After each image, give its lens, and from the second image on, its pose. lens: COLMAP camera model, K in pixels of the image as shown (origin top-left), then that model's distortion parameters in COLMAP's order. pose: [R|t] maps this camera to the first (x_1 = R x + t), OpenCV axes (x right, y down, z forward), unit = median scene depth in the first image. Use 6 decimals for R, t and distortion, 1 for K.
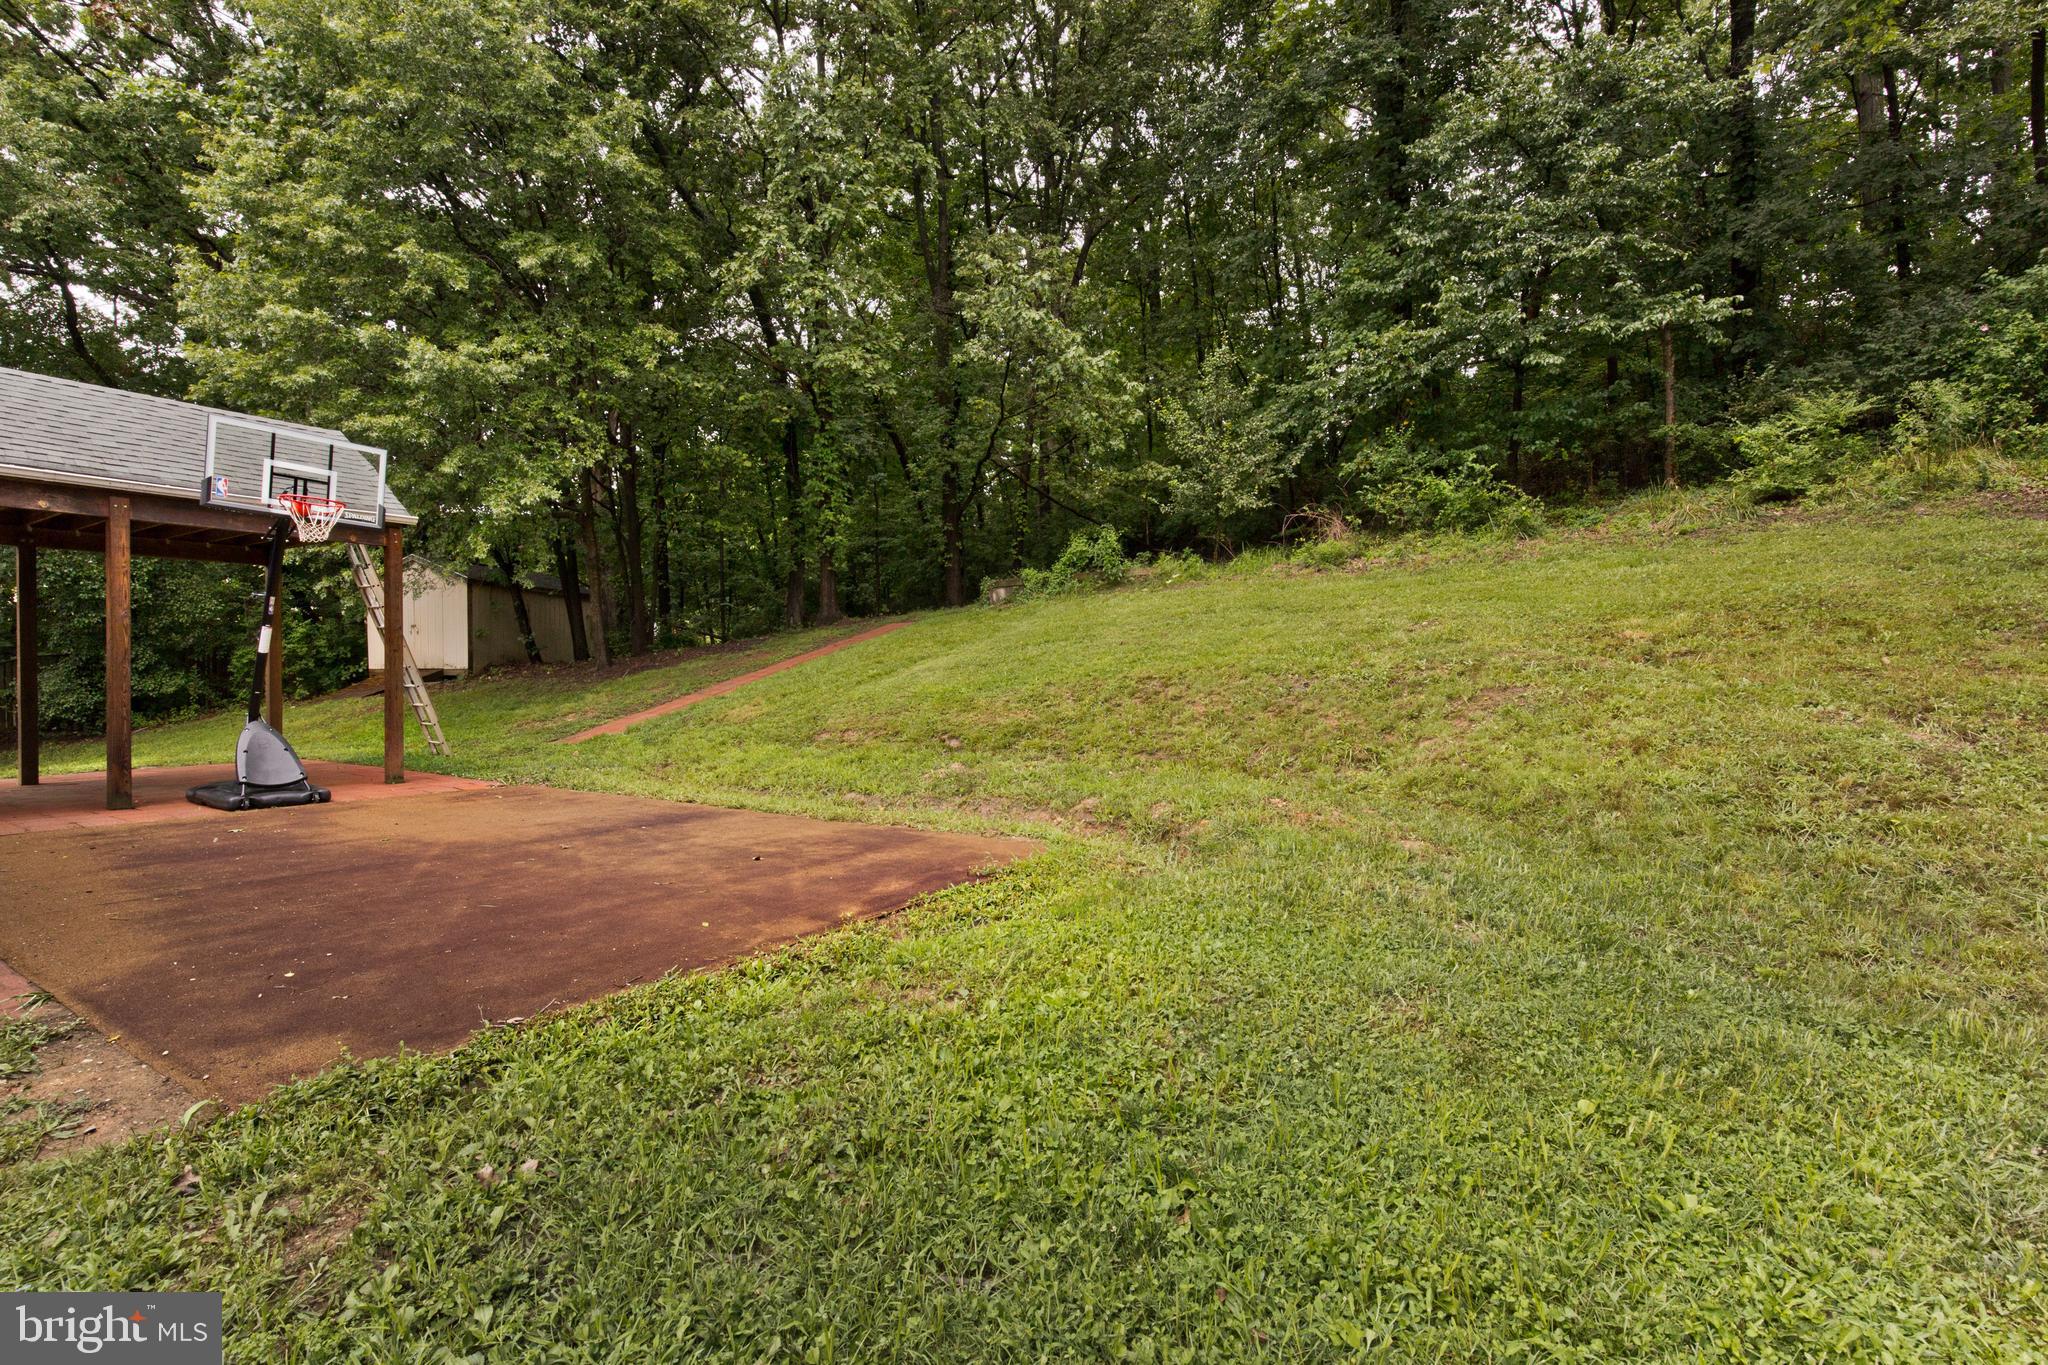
lens RADIAL K [[937.7, 0, 1022.6], [0, 937.7, 677.5], [0, 0, 1]] dist [-0.001551, -0.000763]
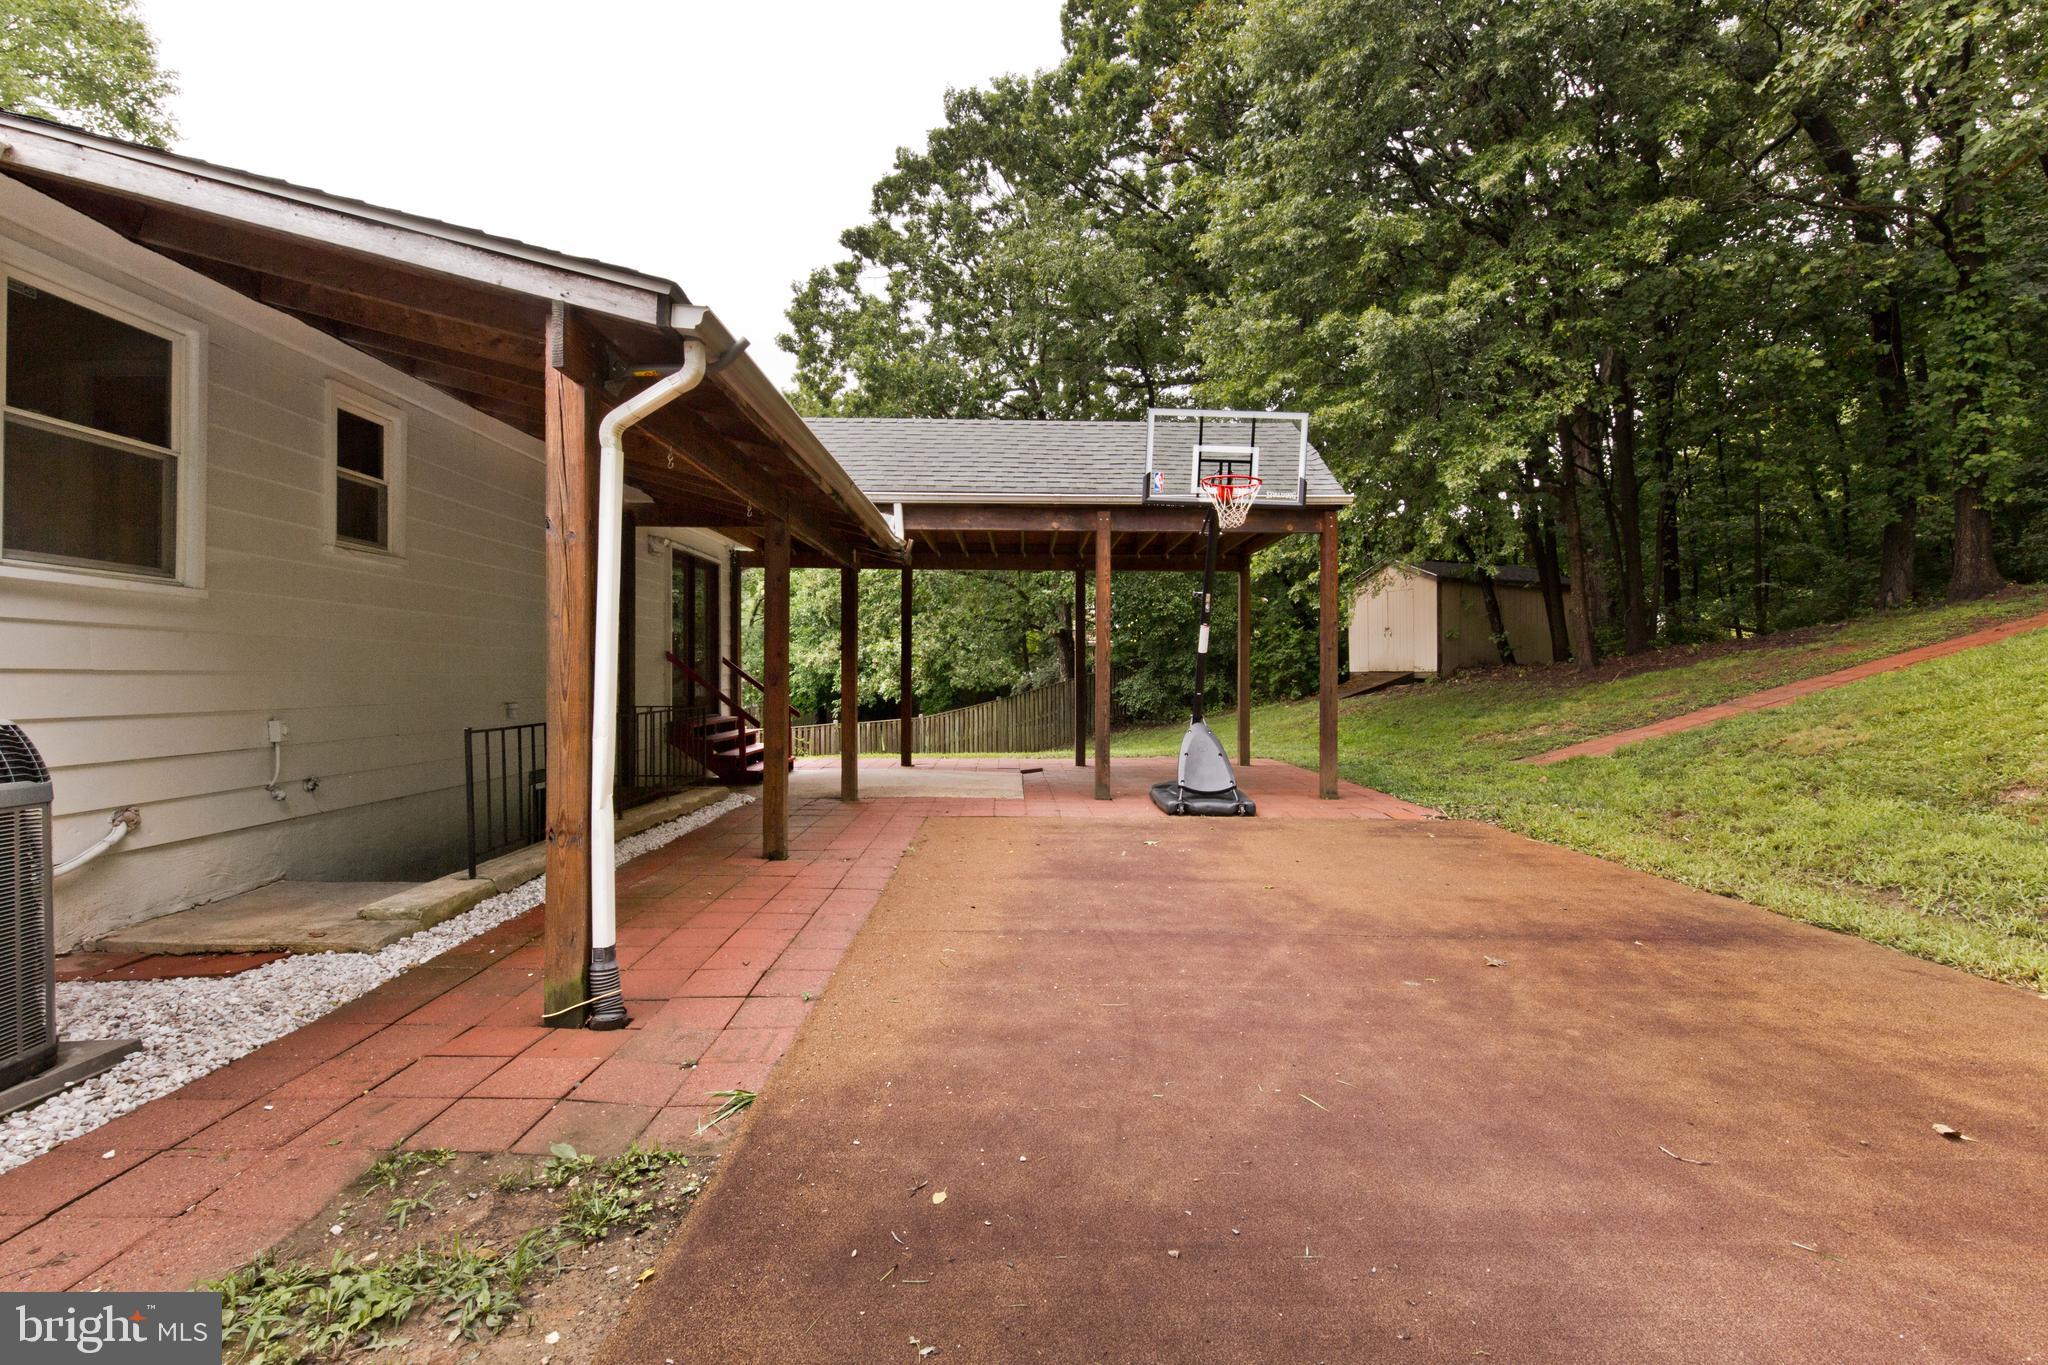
lens RADIAL K [[937.7, 0, 1022.6], [0, 937.7, 677.5], [0, 0, 1]] dist [-0.001551, -0.000763]
pose [[0.565954, 0.003540, -0.824429, -0.076766], [-0.006784, 0.999977, -0.000363, 0.000339], [0.824409, 0.005799, 0.565965, 0.191993]]
